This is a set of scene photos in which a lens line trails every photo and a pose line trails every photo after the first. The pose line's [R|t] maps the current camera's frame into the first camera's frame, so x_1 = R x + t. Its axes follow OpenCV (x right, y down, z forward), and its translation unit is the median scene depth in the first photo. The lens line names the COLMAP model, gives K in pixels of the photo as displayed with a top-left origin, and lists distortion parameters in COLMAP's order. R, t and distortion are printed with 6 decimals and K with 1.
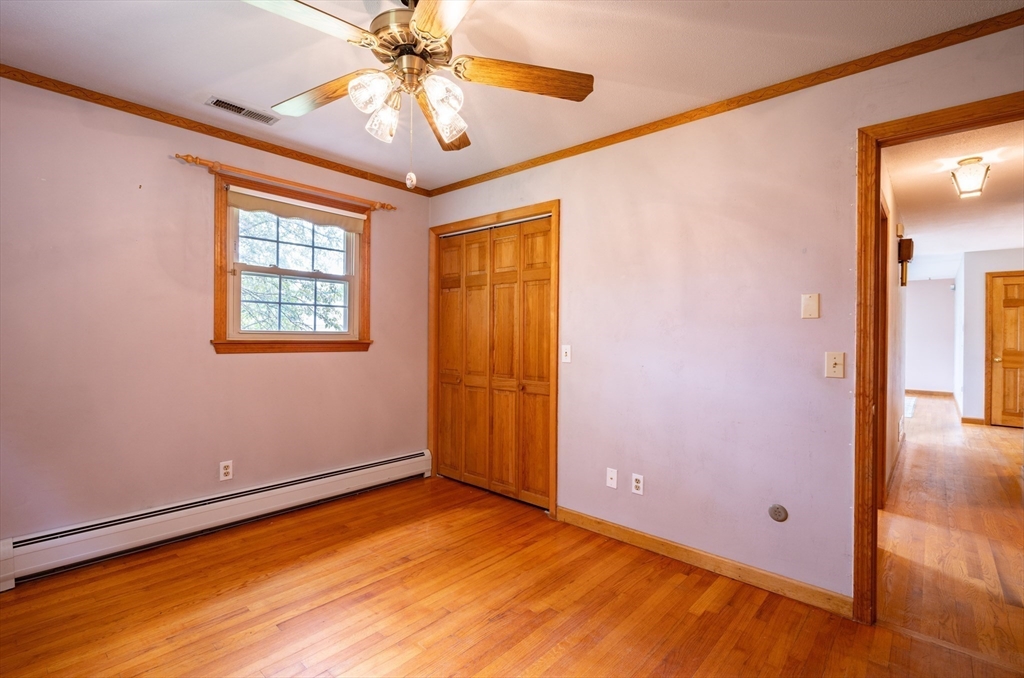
lens RADIAL K [[466.4, 0, 509.1], [0, 466.4, 333.7], [0, 0, 1]] dist [-0.004736, -0.000224]
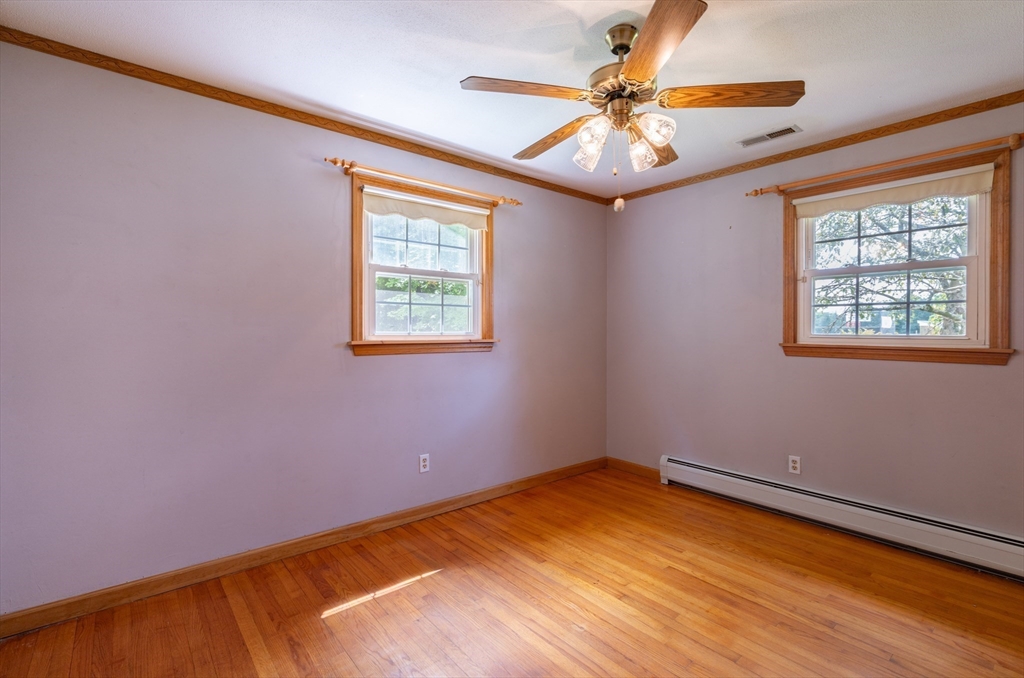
lens RADIAL K [[466.4, 0, 509.1], [0, 466.4, 333.7], [0, 0, 1]] dist [-0.004736, -0.000224]
pose [[-0.129365, -0.000658, -0.991597, 0.638316], [-0.004014, 0.999992, -0.000140, -0.007498], [0.991589, 0.003962, -0.129367, 0.563450]]
